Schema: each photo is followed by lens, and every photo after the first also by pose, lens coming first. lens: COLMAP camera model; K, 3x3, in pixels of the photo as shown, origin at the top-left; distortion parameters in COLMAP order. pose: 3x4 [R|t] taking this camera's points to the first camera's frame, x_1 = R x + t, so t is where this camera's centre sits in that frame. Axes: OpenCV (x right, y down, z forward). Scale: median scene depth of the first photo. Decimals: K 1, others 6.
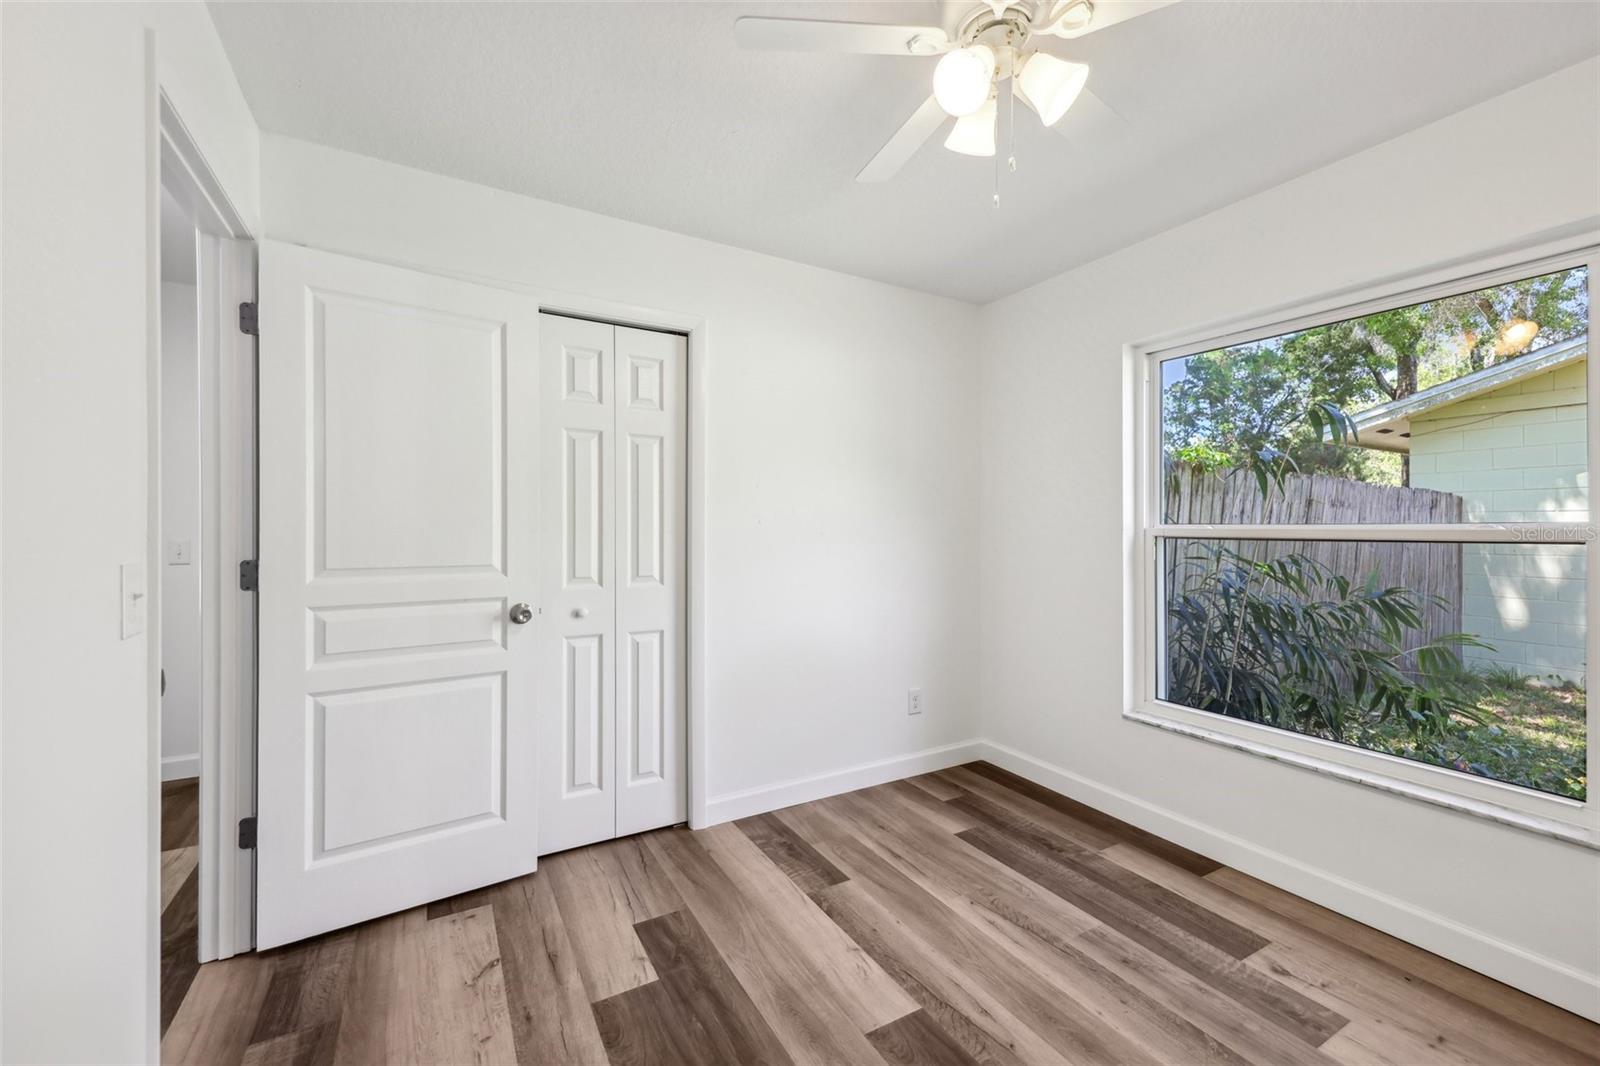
lens RADIAL K [[649.0, 0, 804.3], [0, 649.0, 527.7], [0, 0, 1]] dist [0.015661, -0.005539]
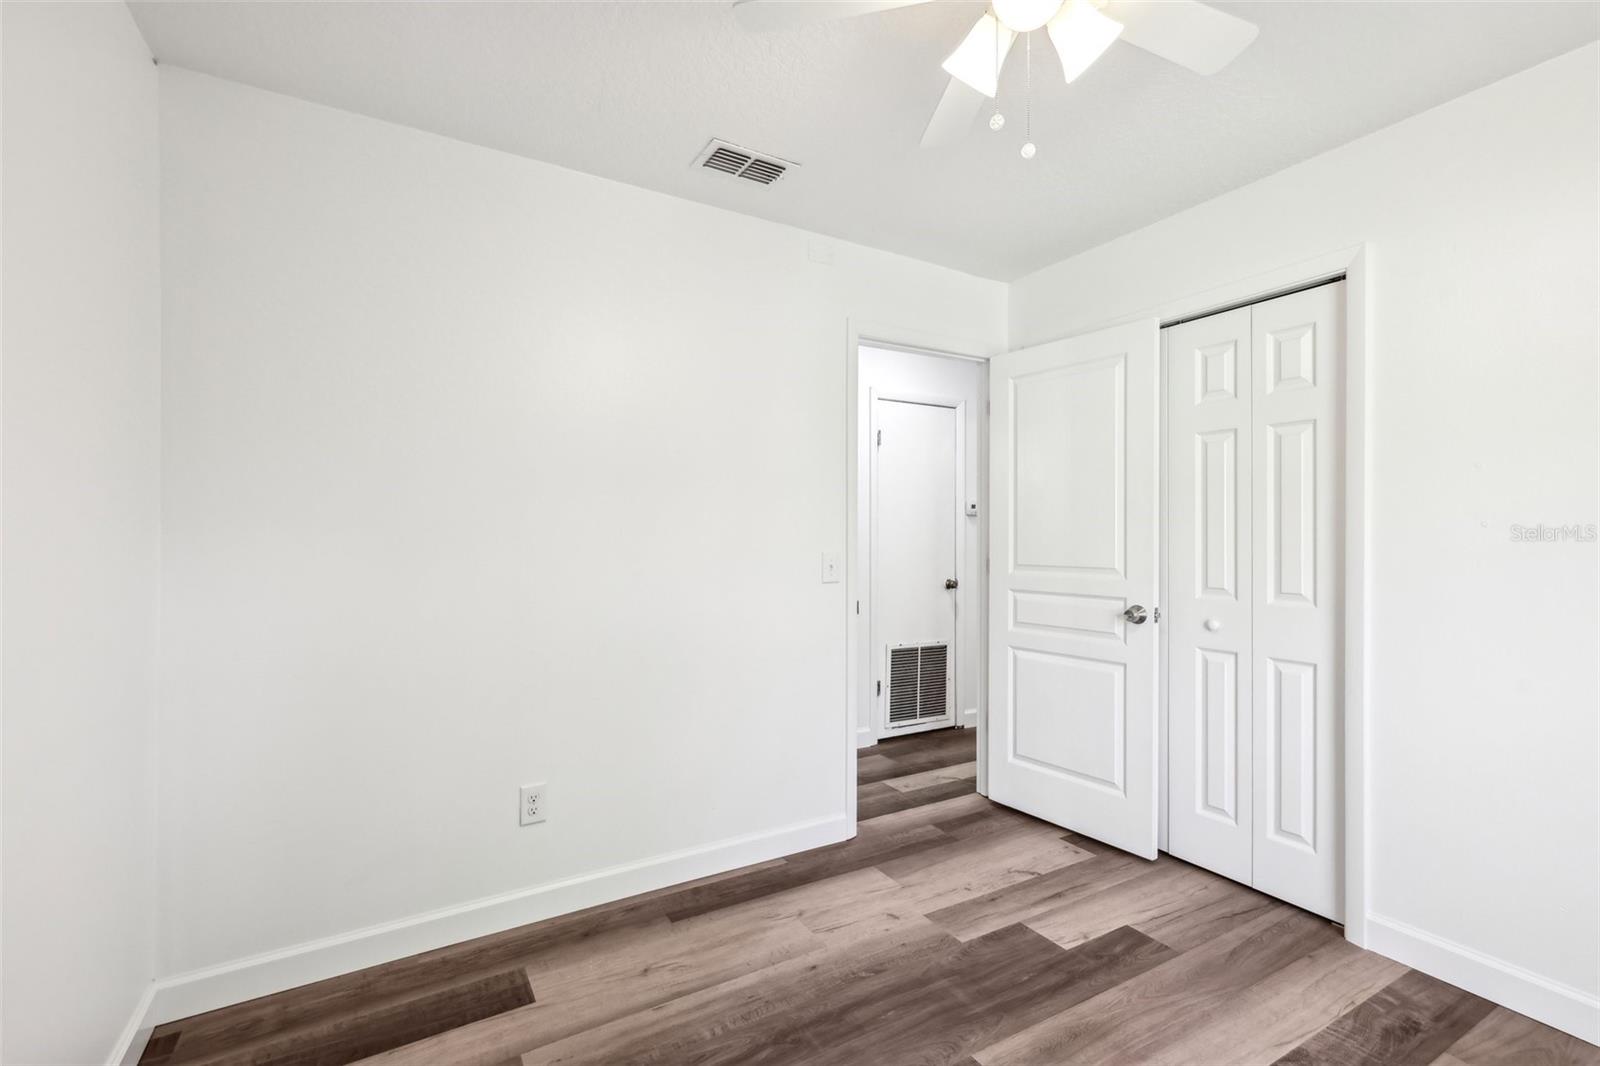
lens RADIAL K [[721.5, 0, 800.9], [0, 721.5, 533.0], [0, 0, 1]] dist [0.019417, -0.002007]
pose [[0.000934, -0.008387, -0.999964, 0.786263], [0.004108, 0.999956, -0.008383, 0.003470], [0.999991, -0.004100, 0.000968, 0.441179]]
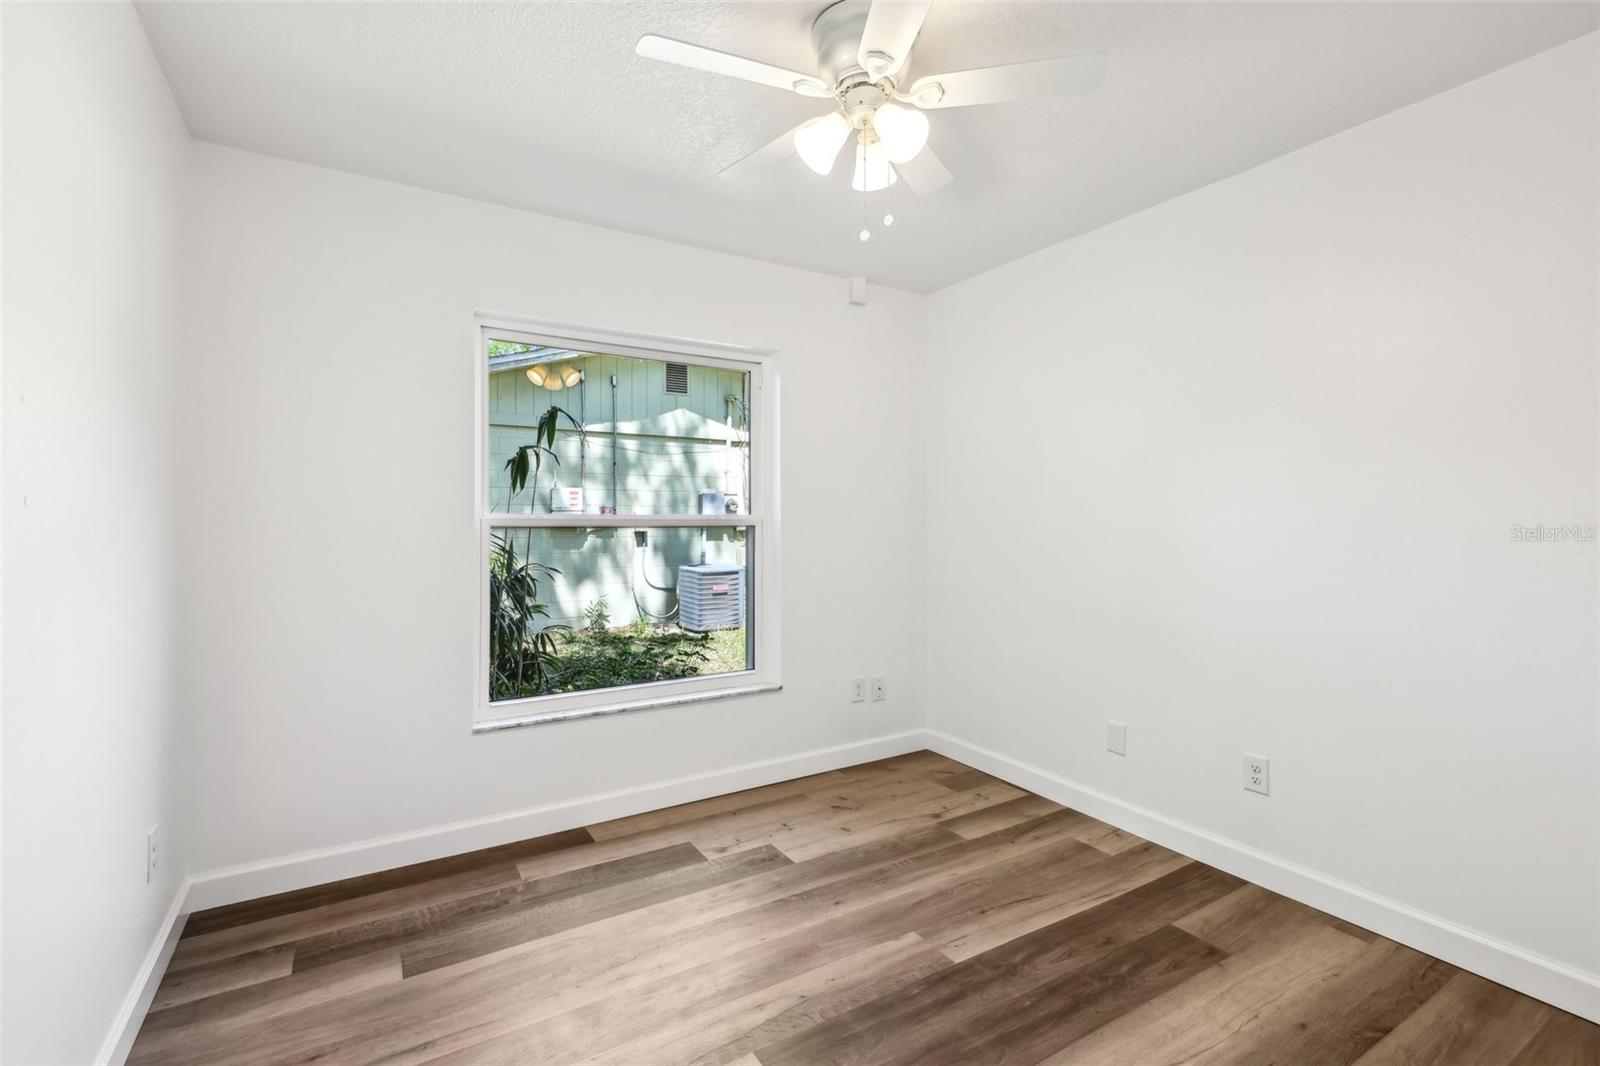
lens RADIAL K [[721.5, 0, 805.1], [0, 721.5, 522.2], [0, 0, 1]] dist [0.019417, -0.002007]
pose [[-0.024883, -0.012958, 0.999606, -0.598388], [-0.002510, 0.999914, 0.012900, -0.008471], [-0.999687, -0.002188, -0.024913, 0.697860]]
